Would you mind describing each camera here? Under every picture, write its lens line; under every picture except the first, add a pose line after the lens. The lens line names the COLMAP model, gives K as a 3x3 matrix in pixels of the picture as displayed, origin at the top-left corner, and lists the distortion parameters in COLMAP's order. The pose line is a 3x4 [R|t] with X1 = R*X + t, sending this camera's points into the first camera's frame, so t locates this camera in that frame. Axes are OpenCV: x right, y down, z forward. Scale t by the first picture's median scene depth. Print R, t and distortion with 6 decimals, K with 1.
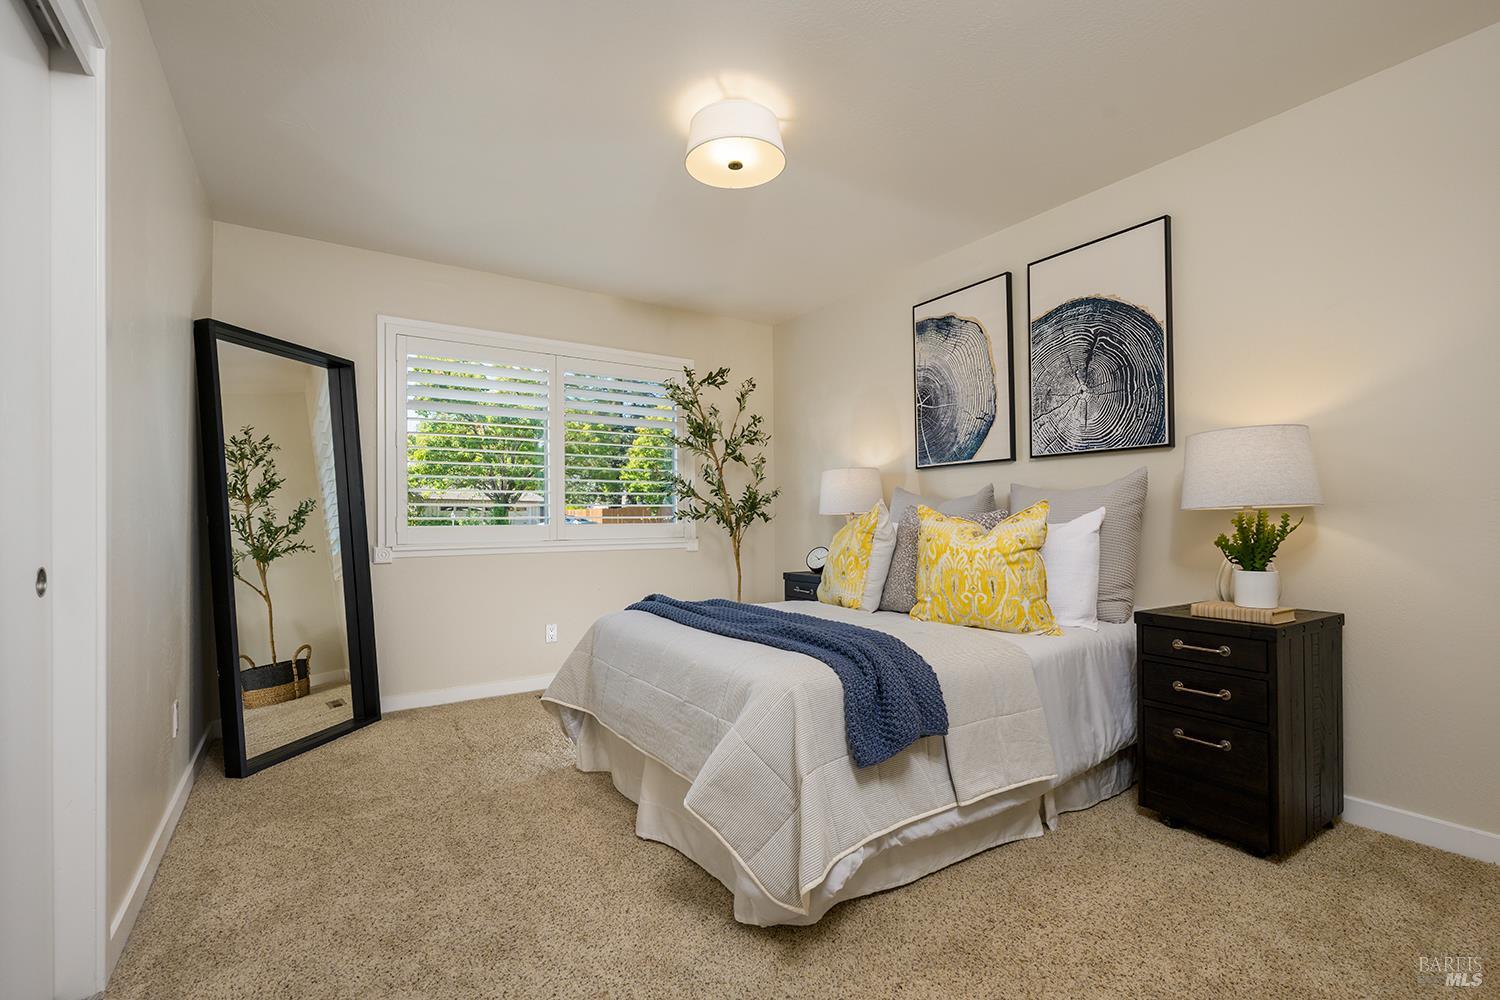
lens RADIAL K [[672.3, 0, 748.8], [0, 672.3, 511.3], [0, 0, 1]] dist [-0.002184, -0.000293]
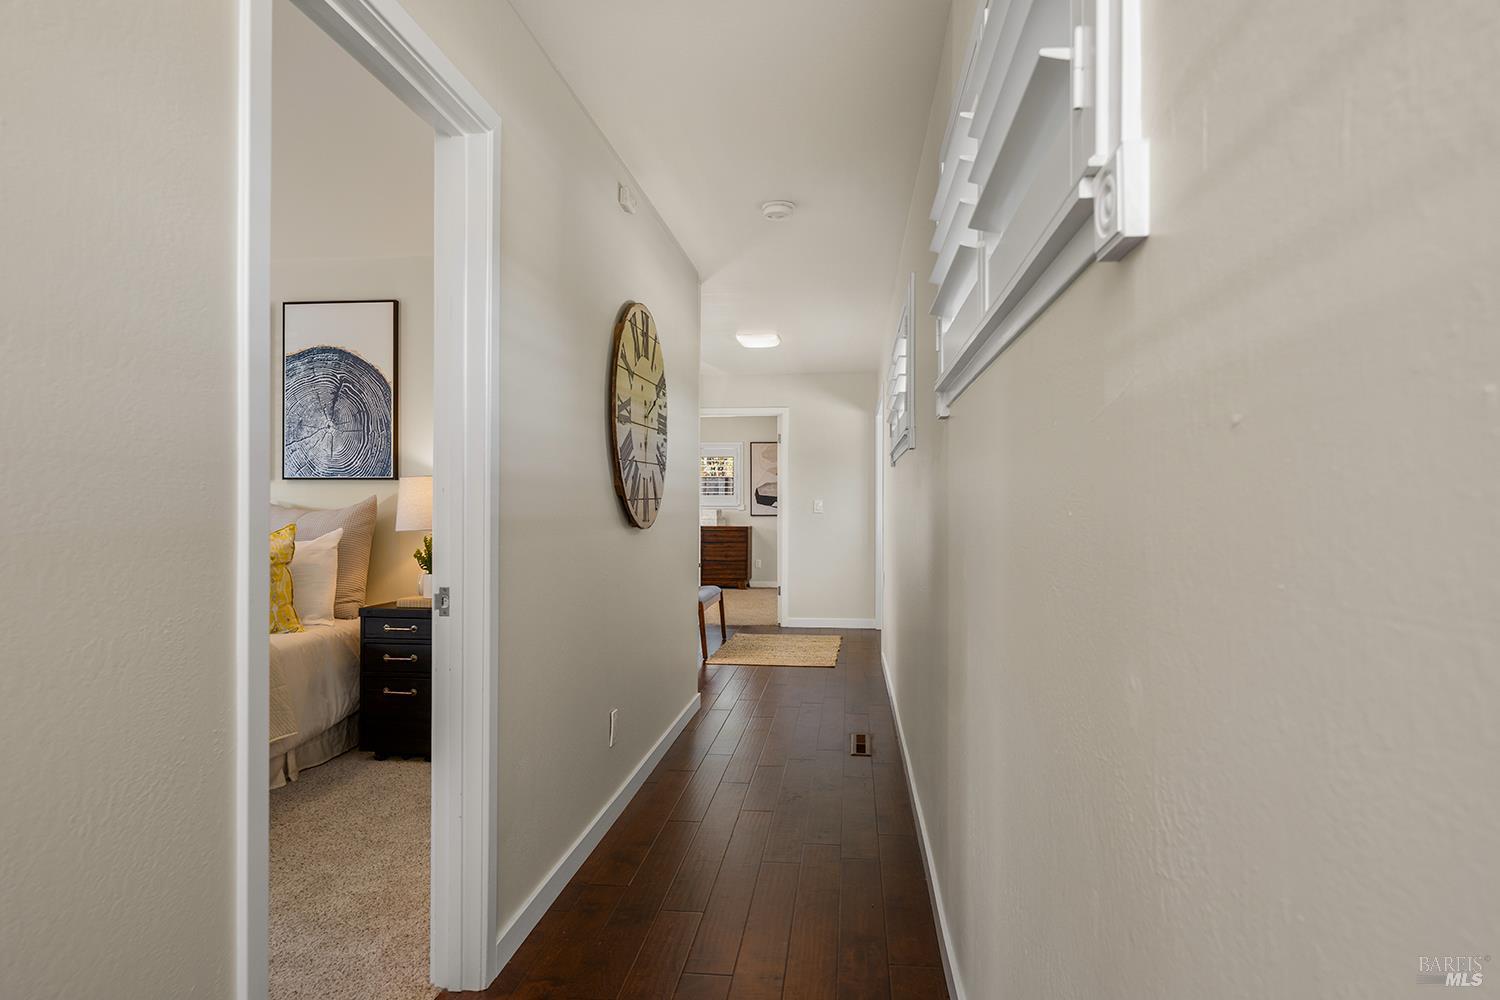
lens RADIAL K [[901.7, 0, 747.7], [0, 901.7, 508.1], [0, 0, 1]] dist [-0.003260, -0.000213]
pose [[0.646409, 0.011987, 0.762897, -0.235760], [-0.017587, 0.999845, -0.000809, -0.048925], [-0.762788, -0.012894, 0.646520, -0.591578]]
